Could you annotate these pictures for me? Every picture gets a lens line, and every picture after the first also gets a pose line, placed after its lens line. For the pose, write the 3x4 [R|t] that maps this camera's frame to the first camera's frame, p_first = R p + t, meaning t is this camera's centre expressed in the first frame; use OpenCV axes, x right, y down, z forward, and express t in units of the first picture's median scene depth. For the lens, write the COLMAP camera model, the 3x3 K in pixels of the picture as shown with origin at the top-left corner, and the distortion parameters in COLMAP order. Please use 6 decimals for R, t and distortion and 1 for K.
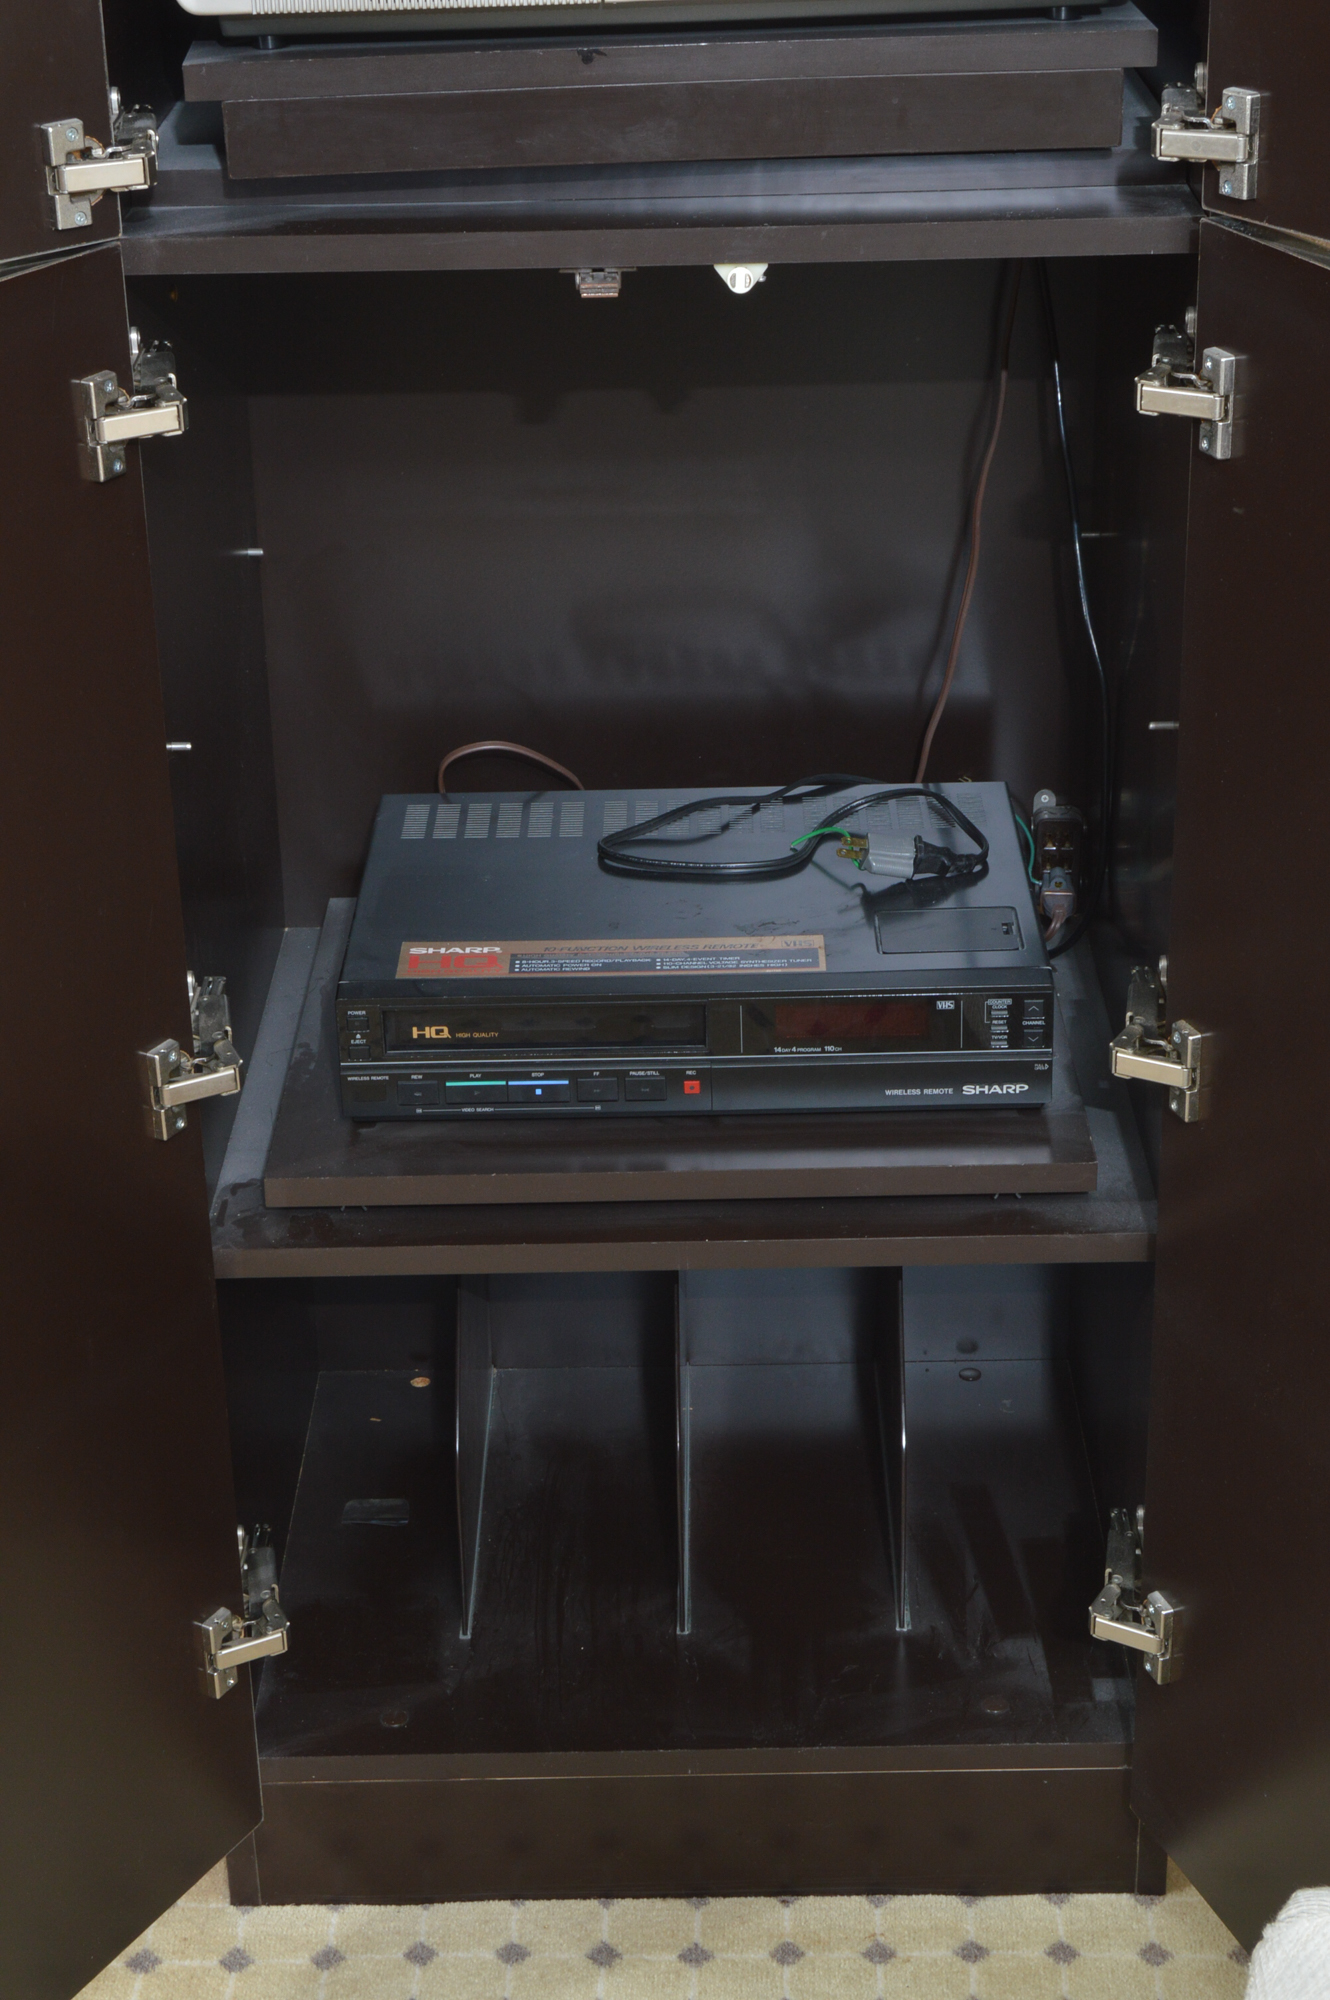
lens RADIAL K [[3546.1, 0, 665.0], [0, 3546.1, 1000.0], [0, 0, 1]] dist [-0.016683, -0.013253]
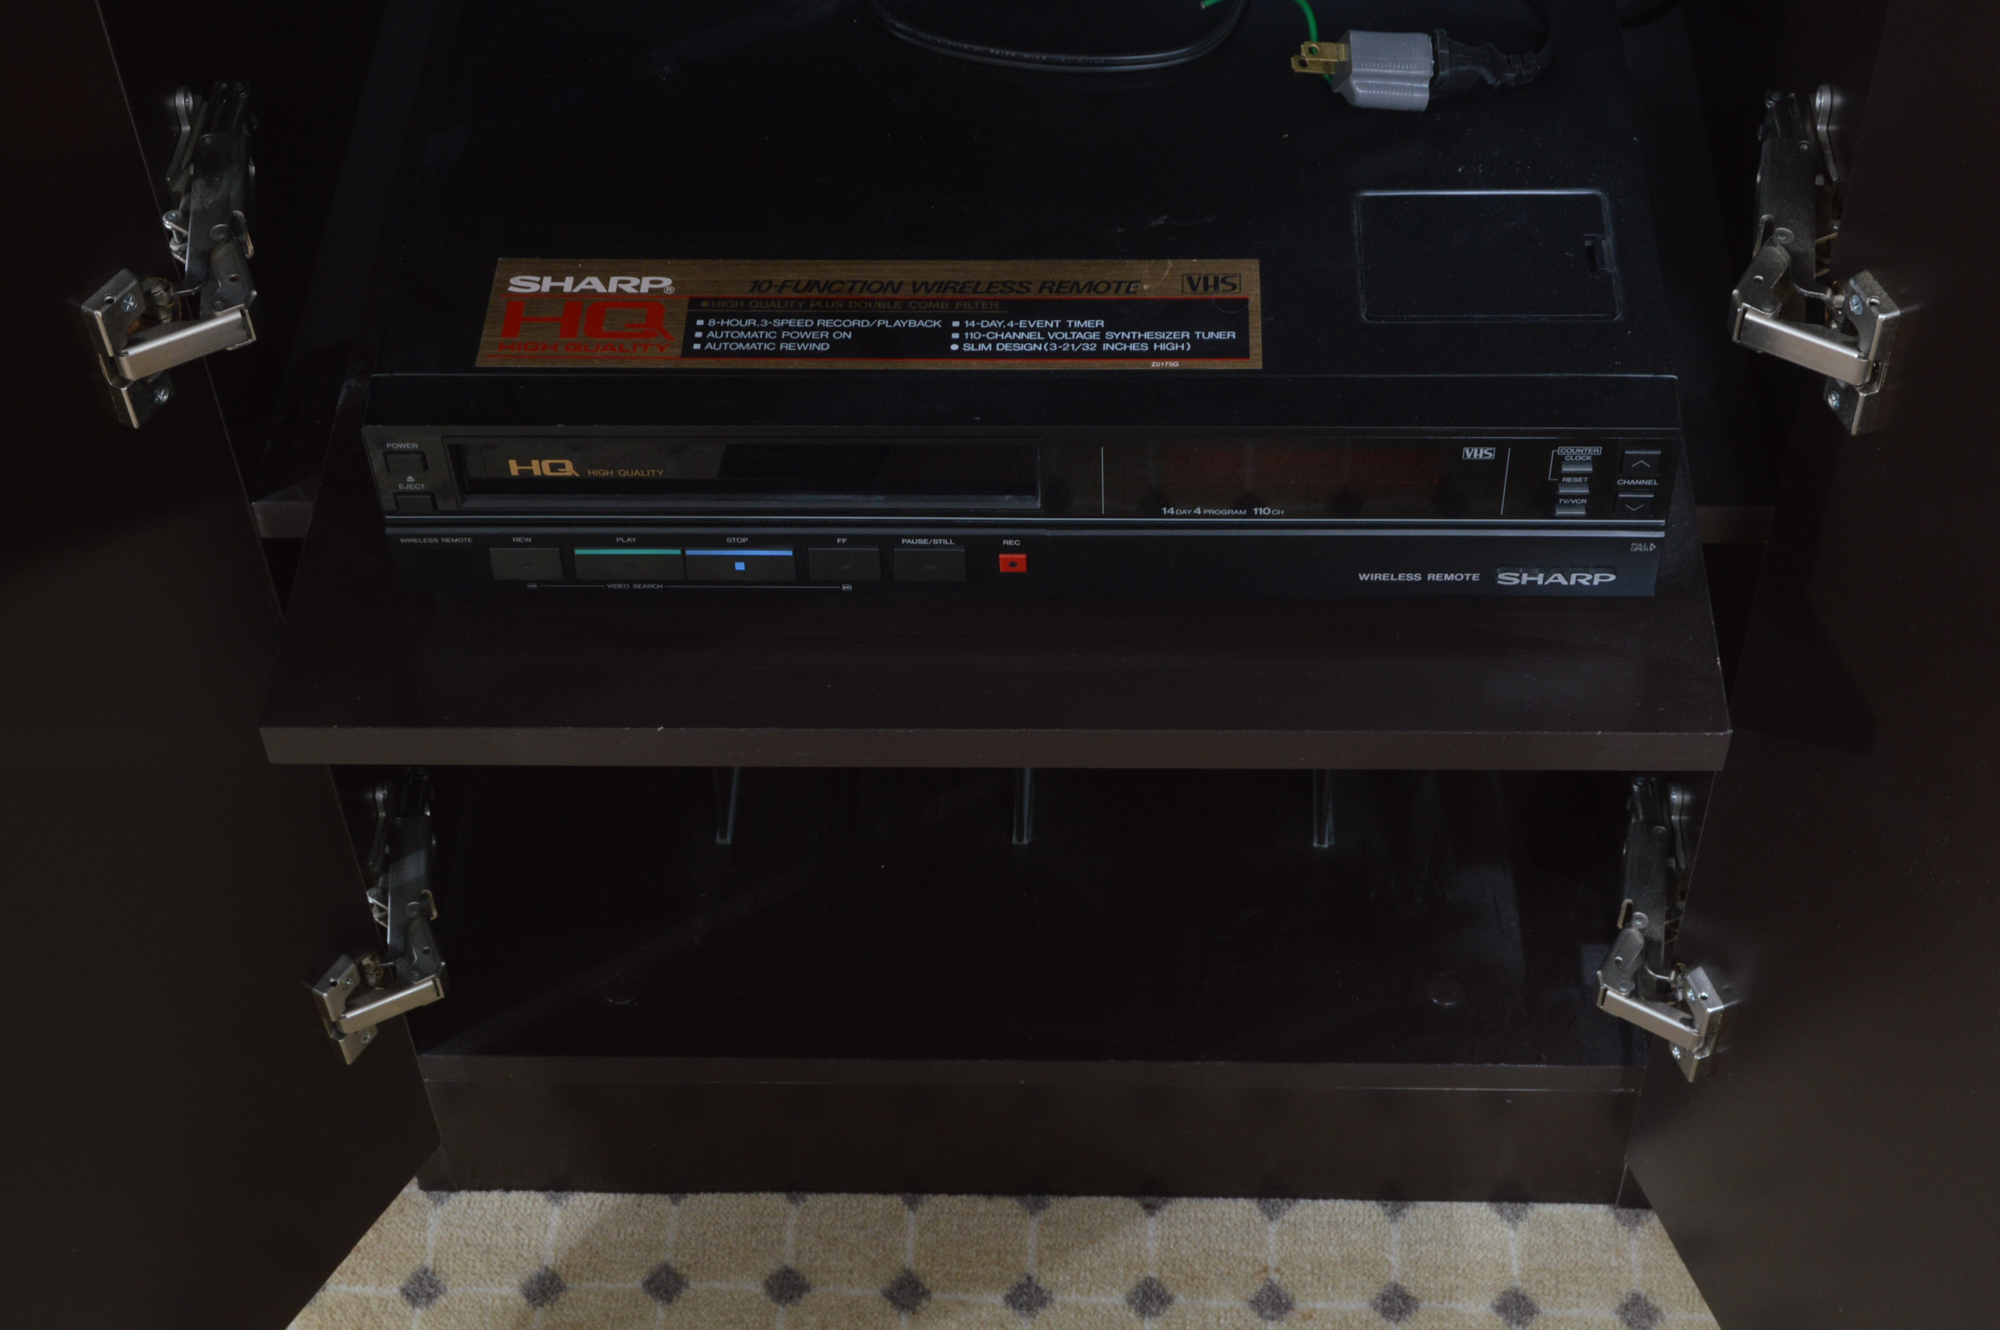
lens RADIAL K [[3219.5, 0, 1000.0], [0, 3219.5, 665.0], [0, 0, 1]] dist [0.014000, 0.008281]
pose [[0.999705, 0.017570, -0.016778, 0.011952], [-0.008645, 0.902693, 0.430198, -0.149498], [0.022704, -0.429926, 0.902579, 0.443779]]
